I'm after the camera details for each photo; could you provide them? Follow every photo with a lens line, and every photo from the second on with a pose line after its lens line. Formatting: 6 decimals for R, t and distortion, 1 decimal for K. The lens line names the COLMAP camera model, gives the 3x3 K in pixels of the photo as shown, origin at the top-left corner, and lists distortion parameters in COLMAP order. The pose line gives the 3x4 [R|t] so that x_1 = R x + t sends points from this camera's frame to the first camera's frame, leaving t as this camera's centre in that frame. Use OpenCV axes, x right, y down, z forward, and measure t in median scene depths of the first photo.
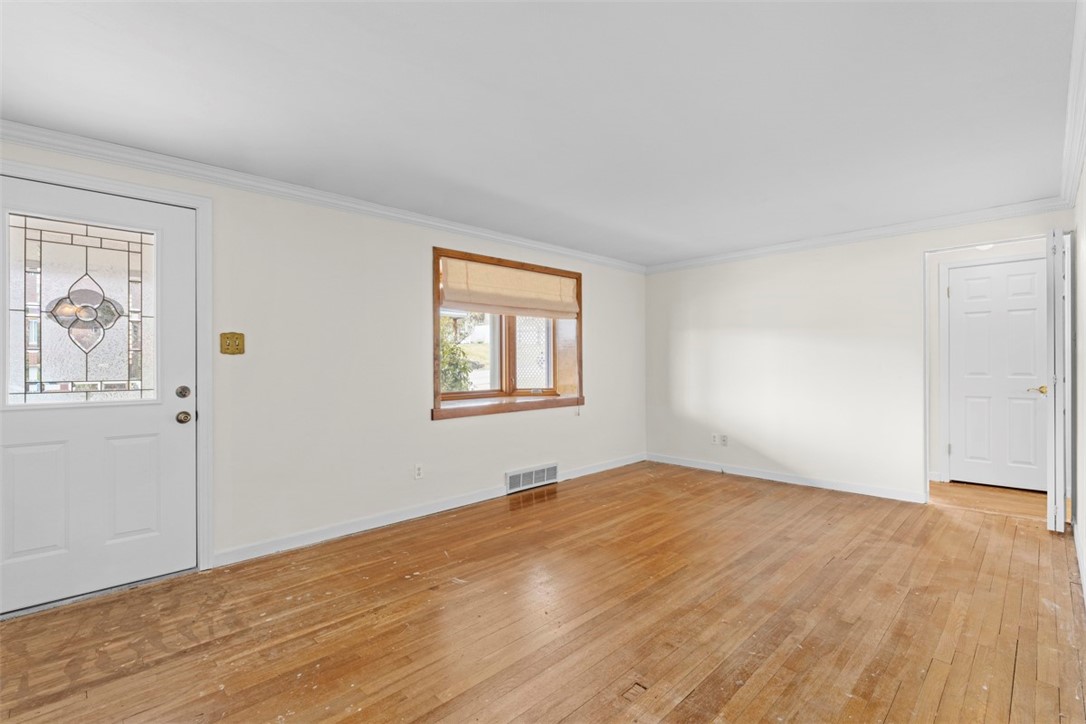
lens RADIAL K [[499.4, 0, 545.9], [0, 499.4, 364.0], [0, 0, 1]] dist [-0.005731, 0.000307]
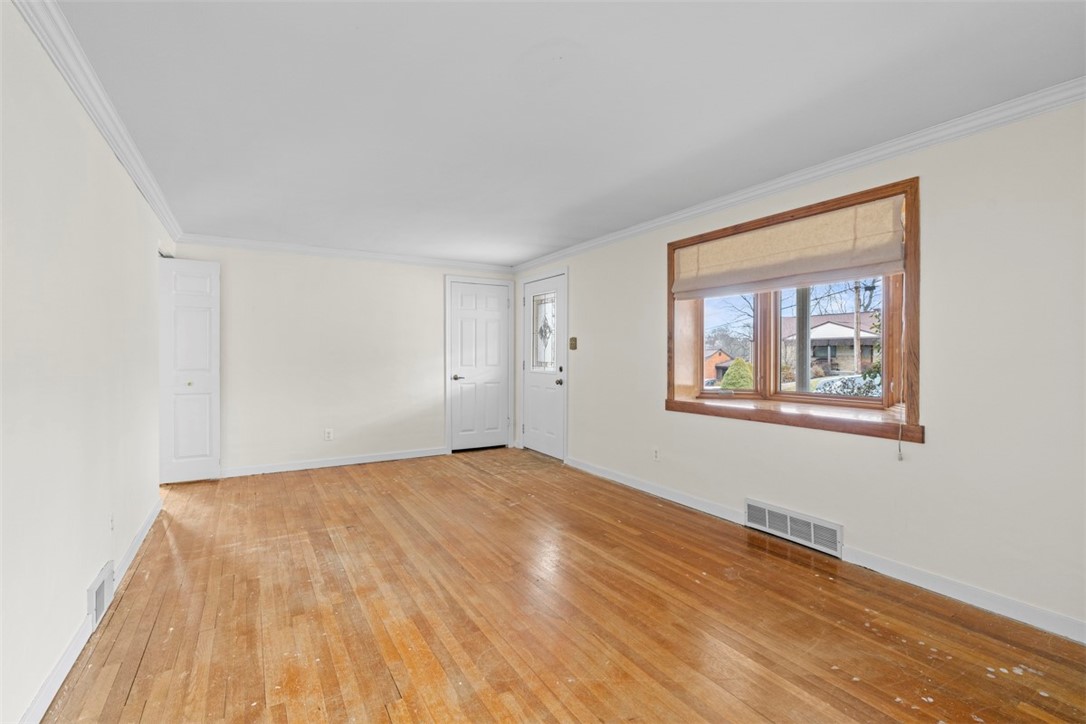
lens RADIAL K [[499.4, 0, 546.1], [0, 499.4, 356.9], [0, 0, 1]] dist [-0.005731, 0.000307]
pose [[-0.245867, 0.010073, -0.969251, 1.097427], [-0.002193, 0.999938, 0.010948, -0.012583], [0.969301, 0.004818, -0.245829, 1.308730]]
